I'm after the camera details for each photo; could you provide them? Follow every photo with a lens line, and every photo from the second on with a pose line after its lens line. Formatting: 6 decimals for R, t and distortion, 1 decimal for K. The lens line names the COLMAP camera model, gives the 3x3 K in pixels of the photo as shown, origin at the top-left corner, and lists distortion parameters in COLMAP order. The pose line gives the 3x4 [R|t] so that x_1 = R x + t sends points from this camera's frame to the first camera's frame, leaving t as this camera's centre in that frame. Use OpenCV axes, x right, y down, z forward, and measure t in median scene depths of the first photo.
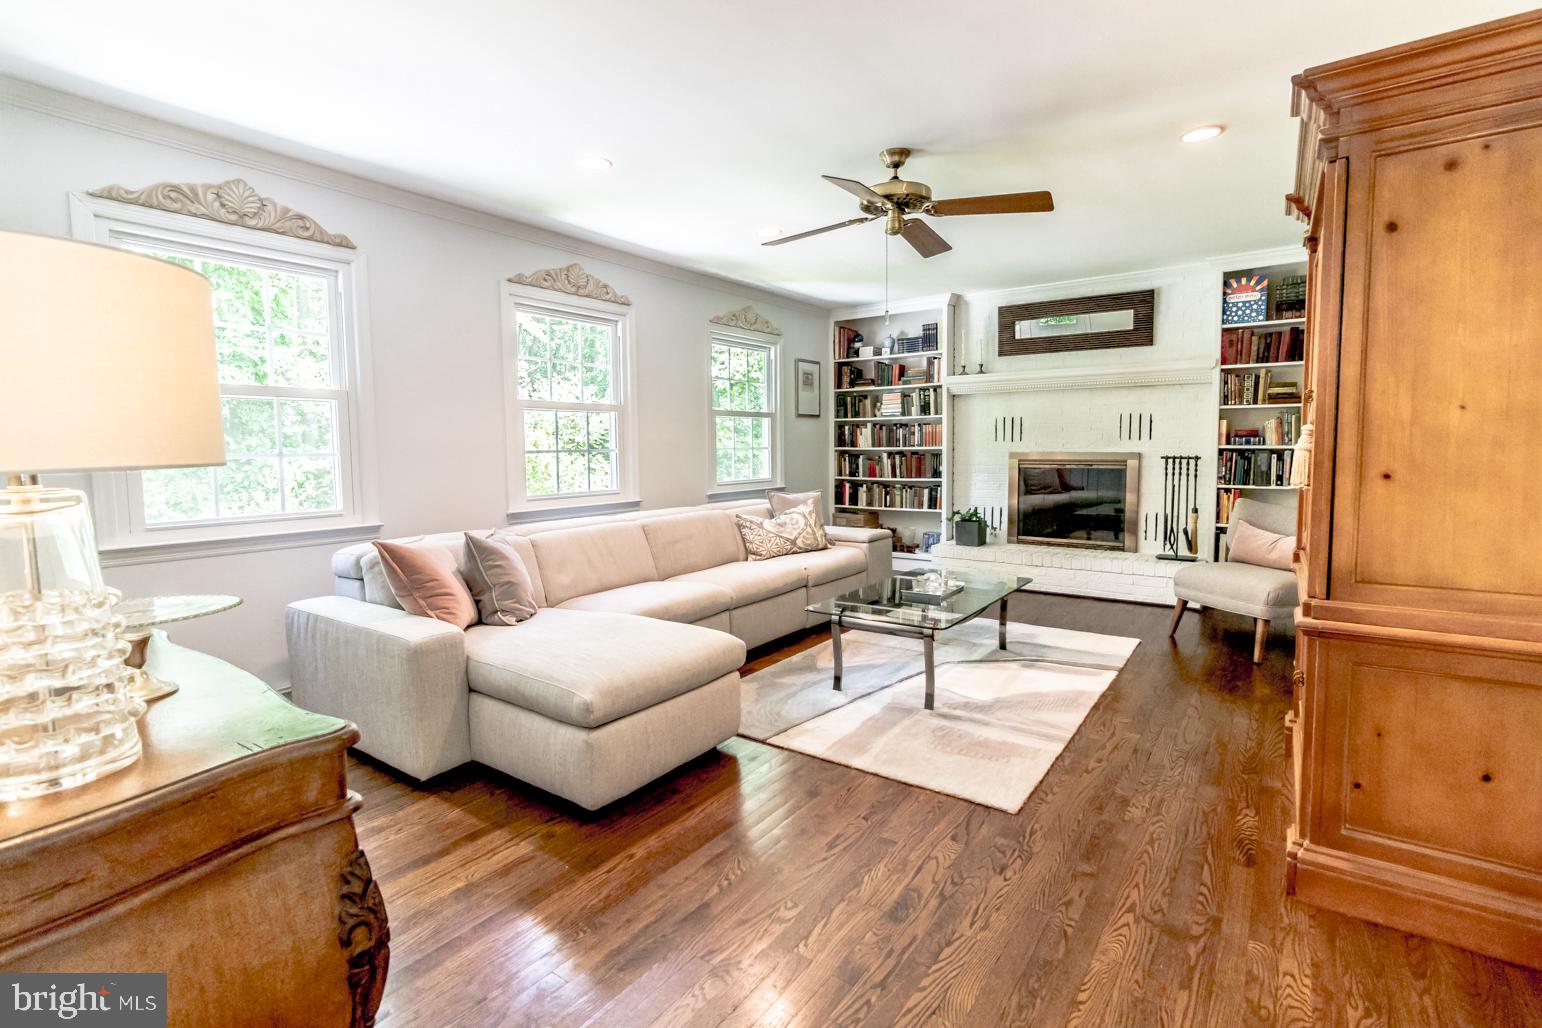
lens RADIAL K [[720.5, 0, 766.8], [0, 720.5, 494.6], [0, 0, 1]] dist [0.003031, 0.000242]
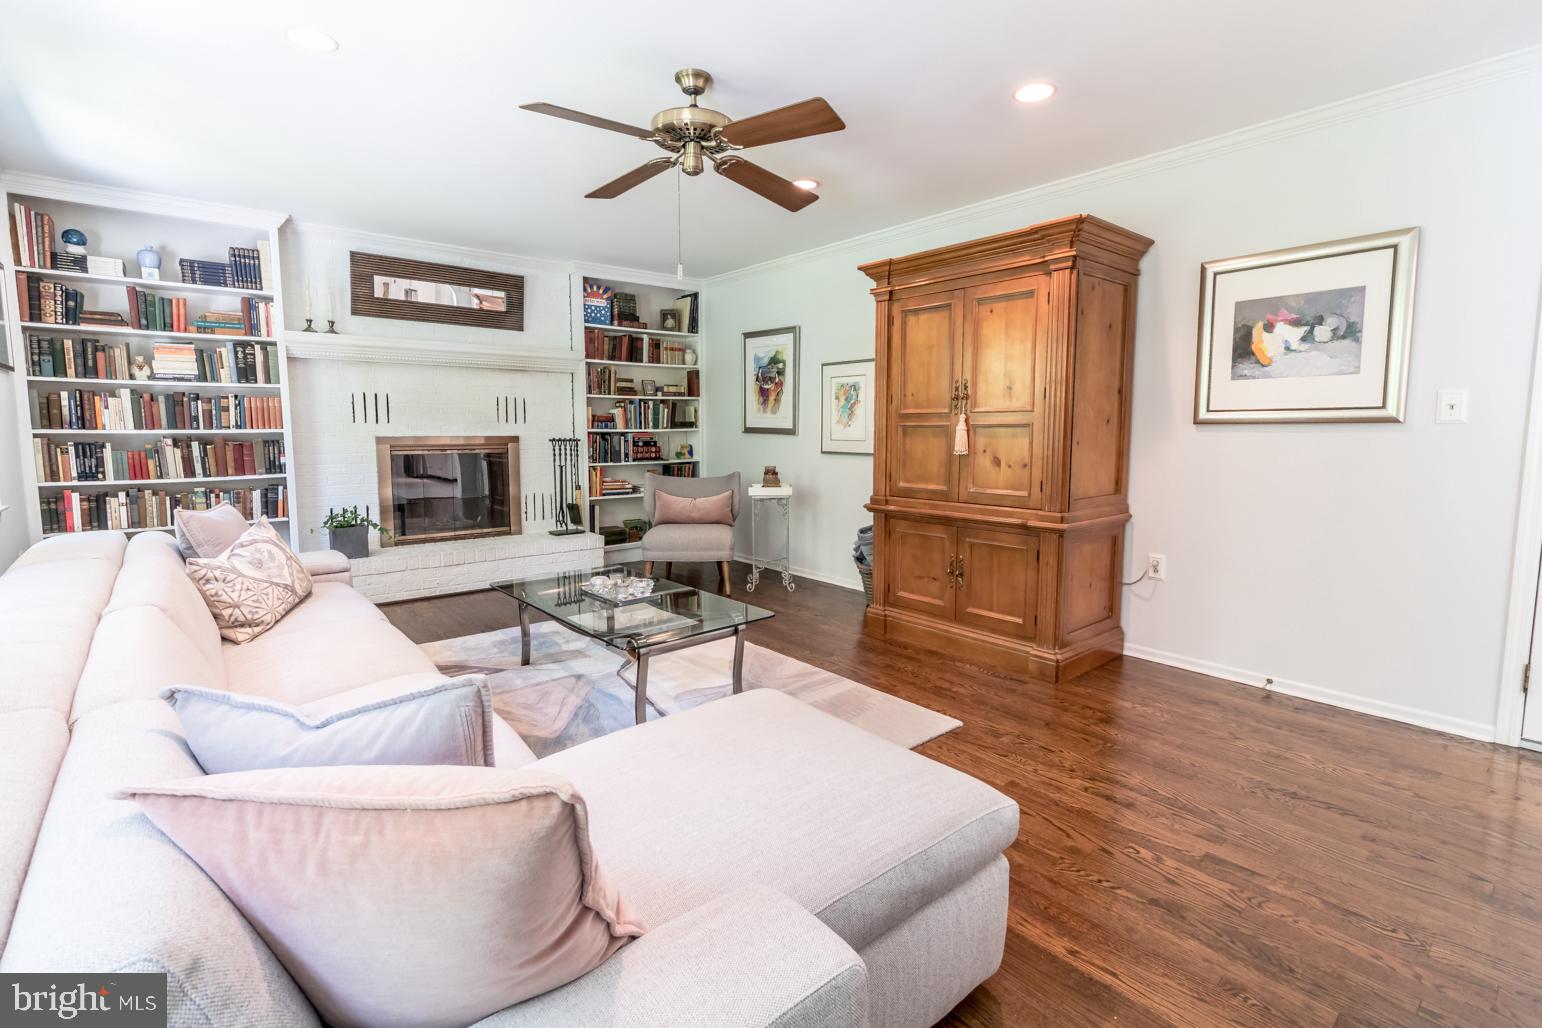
lens RADIAL K [[706.9, 0, 757.9], [0, 706.9, 498.7], [0, 0, 1]] dist [0.004643, -0.000116]
pose [[0.247193, -0.089668, 0.964809, -0.329907], [0.063423, 0.995071, 0.076231, -0.022110], [-0.966888, 0.042347, 0.251661, 0.380835]]
